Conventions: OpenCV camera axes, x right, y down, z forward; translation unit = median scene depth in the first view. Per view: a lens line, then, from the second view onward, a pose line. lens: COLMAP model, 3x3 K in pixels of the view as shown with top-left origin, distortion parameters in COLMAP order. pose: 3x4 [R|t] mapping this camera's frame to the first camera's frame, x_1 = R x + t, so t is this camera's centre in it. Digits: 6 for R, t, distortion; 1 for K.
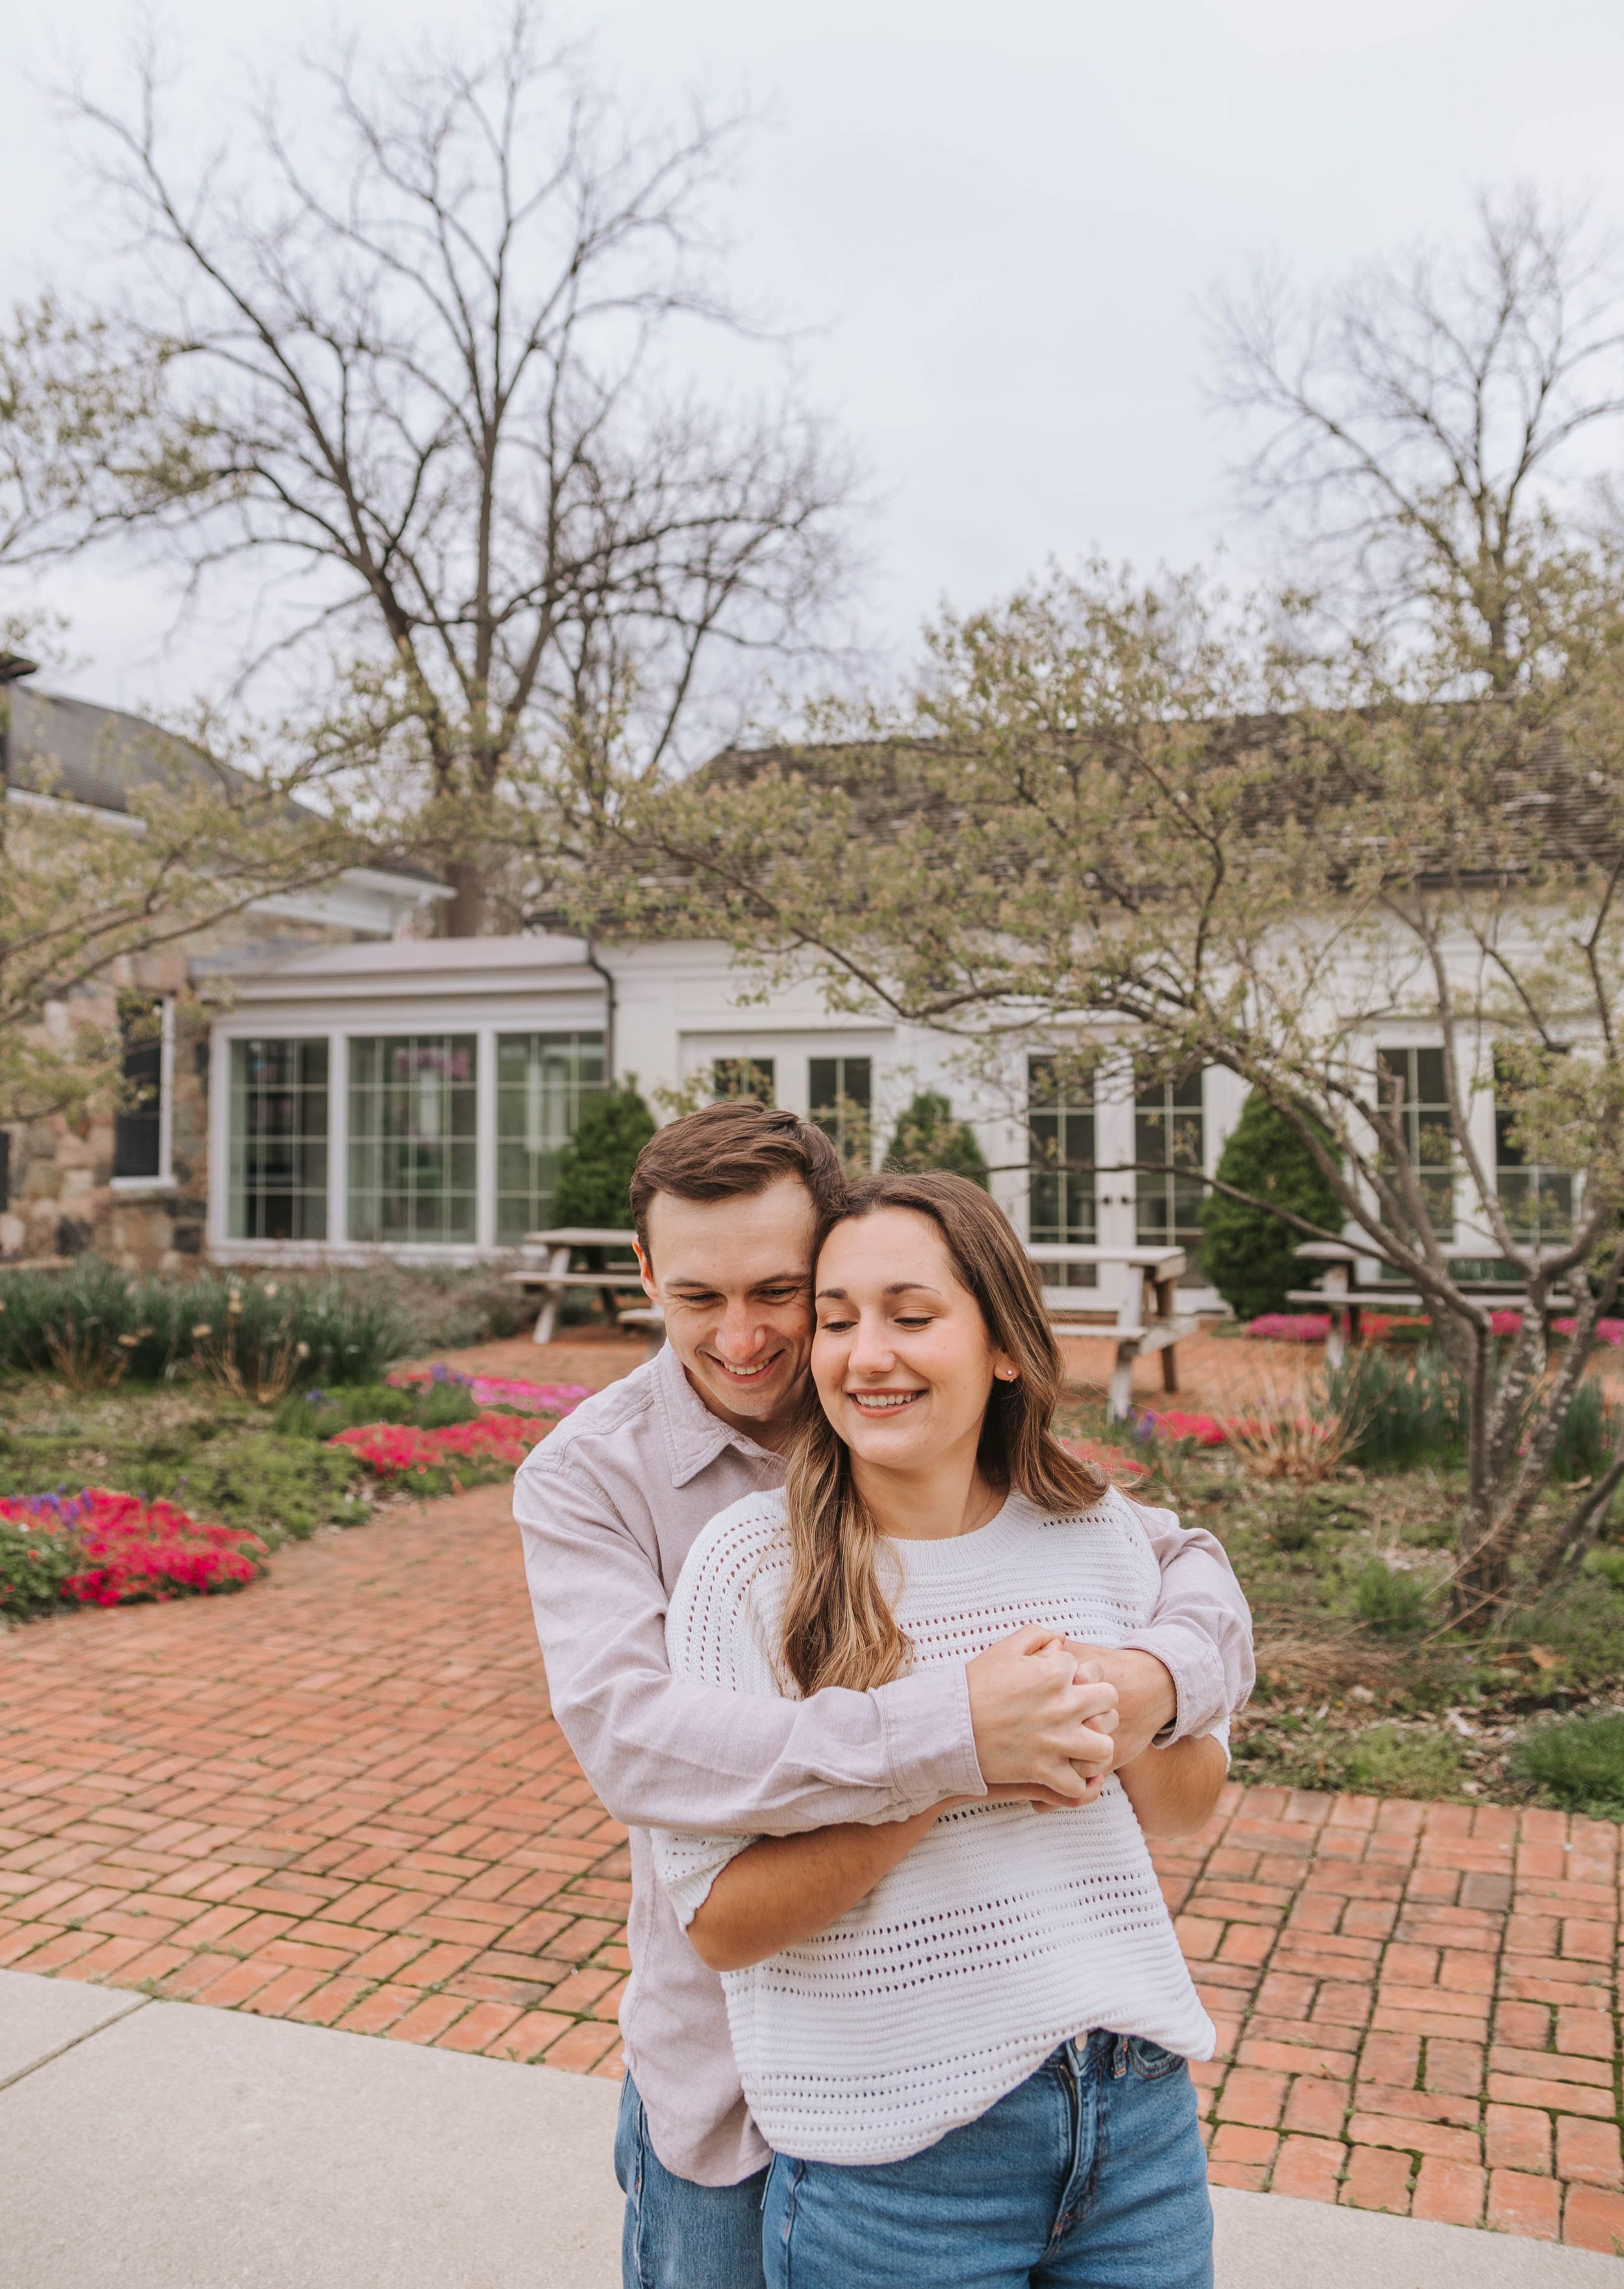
lens RADIAL K [[2296.7, 0, 759.9], [0, 2296.7, 1009.1], [0, 0, 1]] dist [-0.112300, 0.182116]
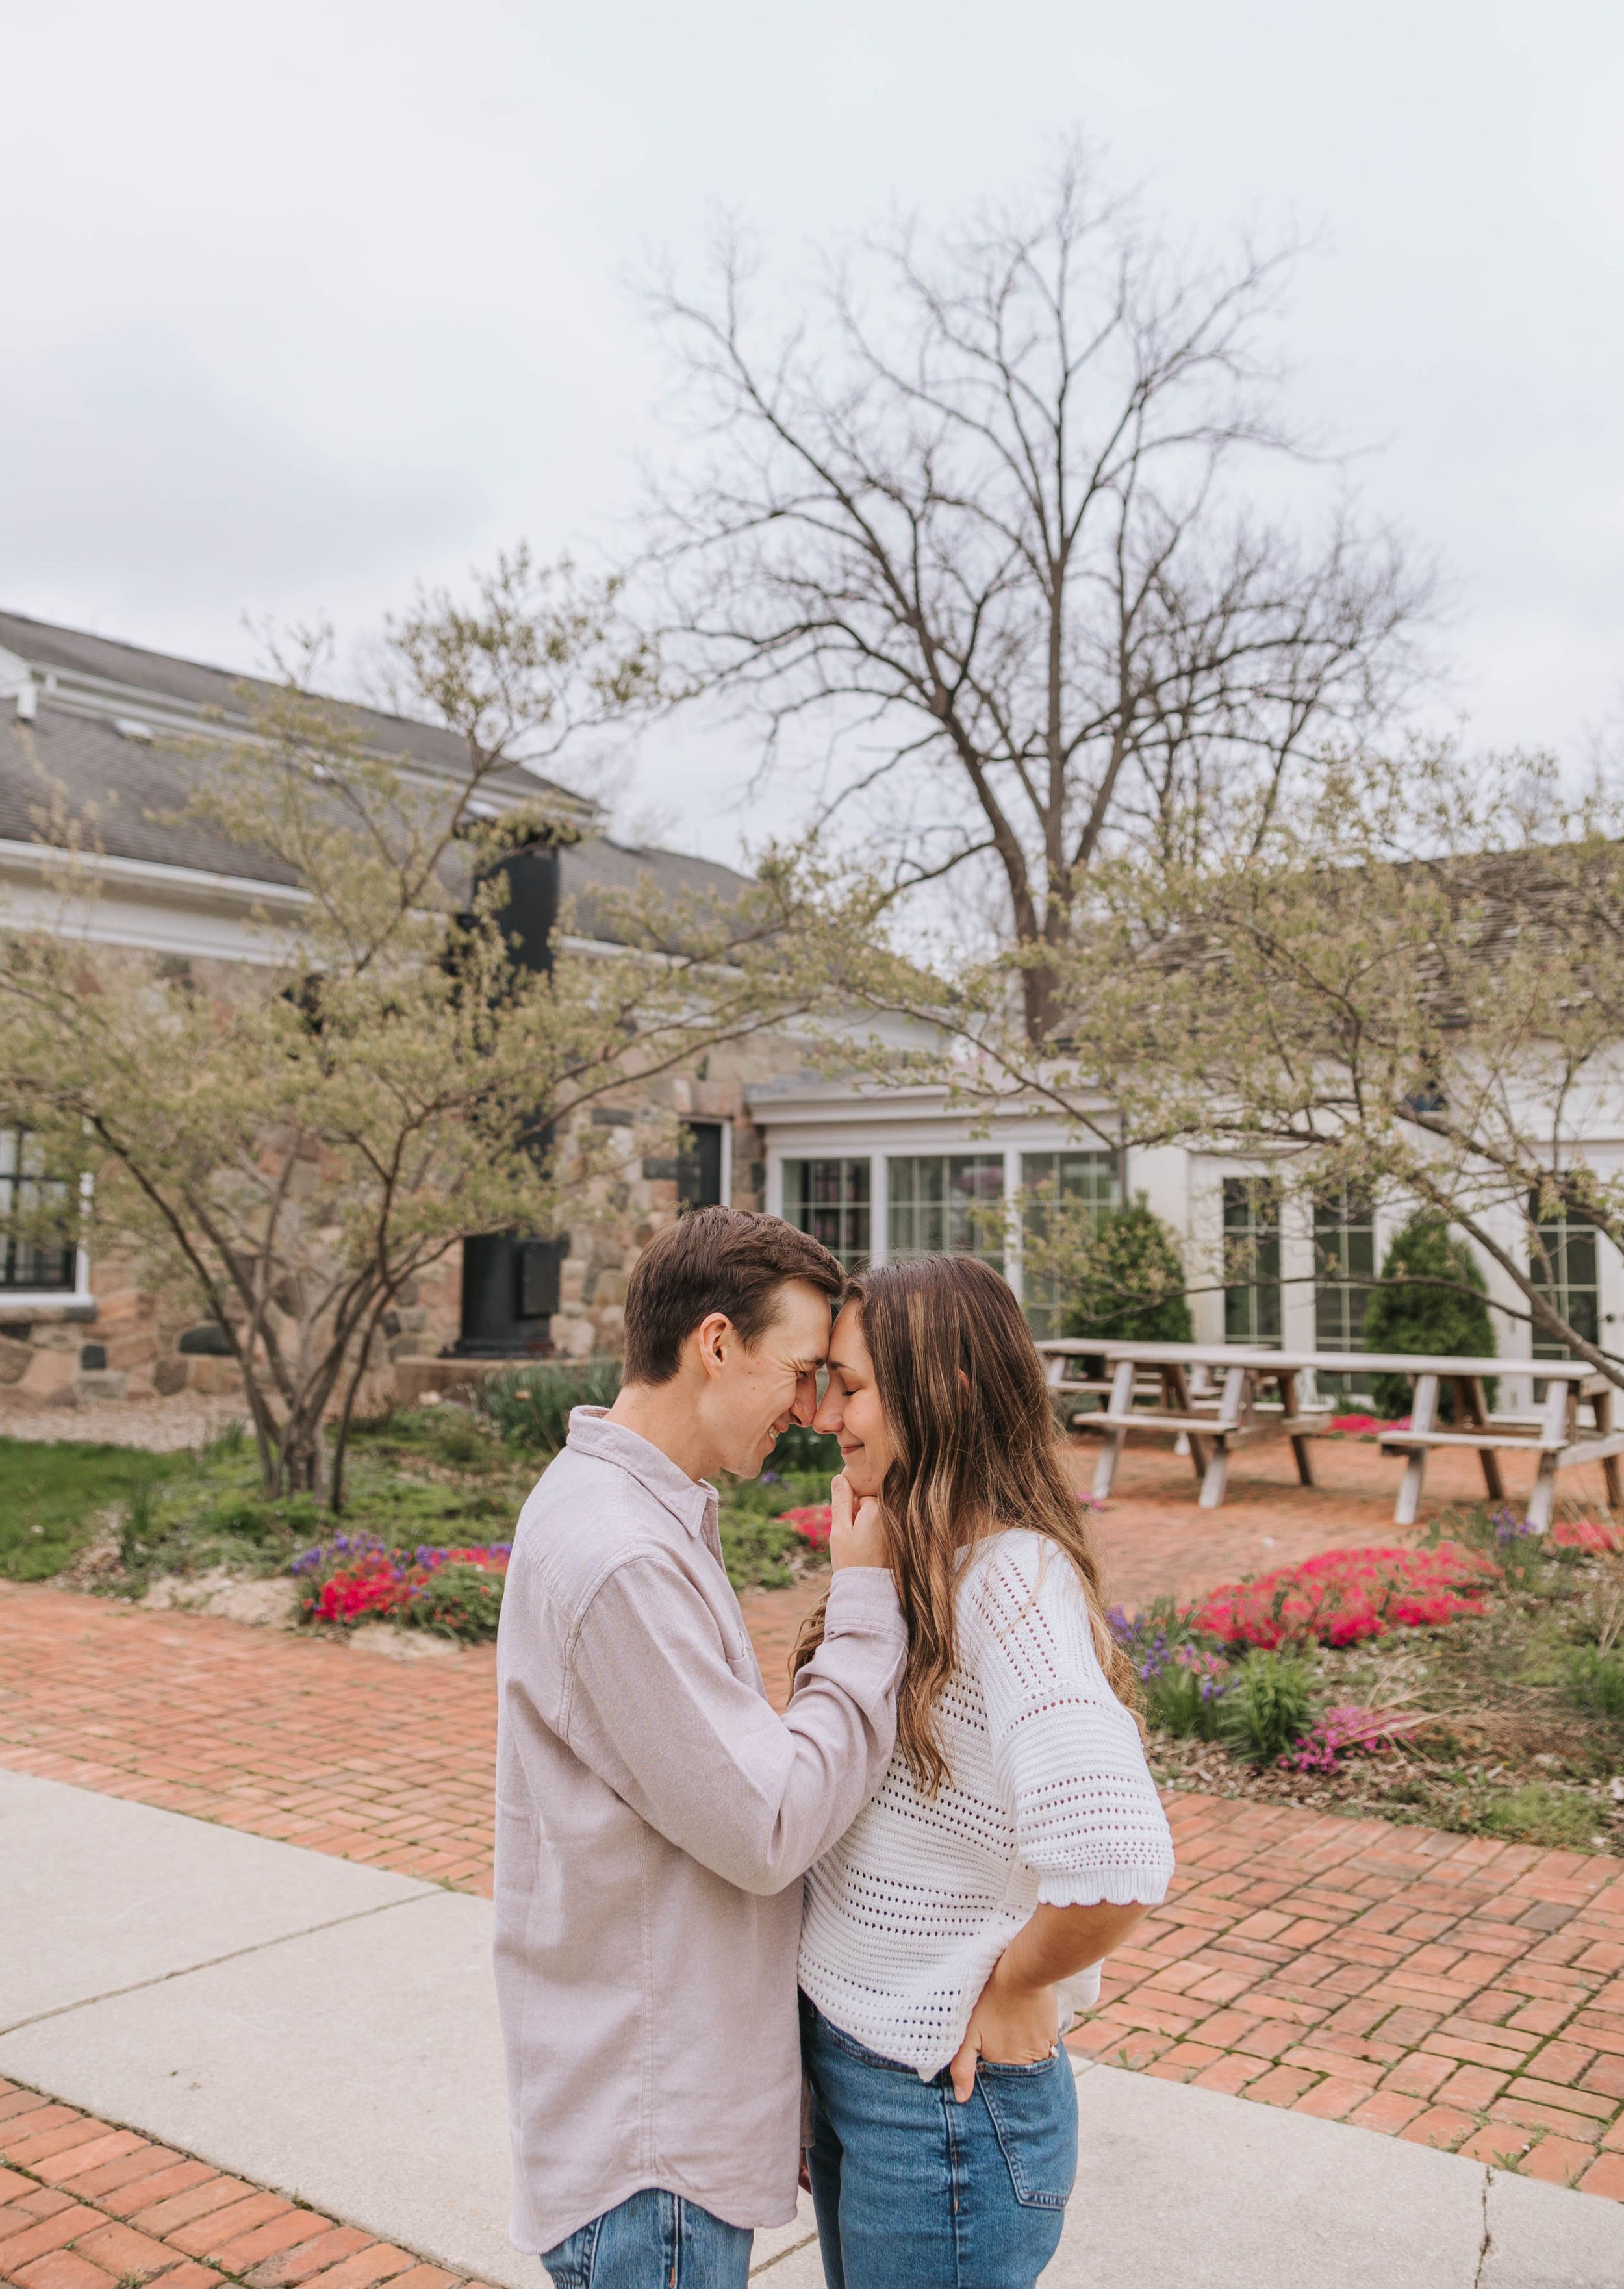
lens RADIAL K [[2293.5, 0, 691.9], [0, 2293.5, 1016.3], [0, 0, 1]] dist [-0.118903, 0.180818]
pose [[0.952576, -0.021810, -0.303518, 0.116189], [0.007517, 0.998810, -0.048182, -0.005813], [0.304208, 0.043615, 0.951607, -0.103273]]
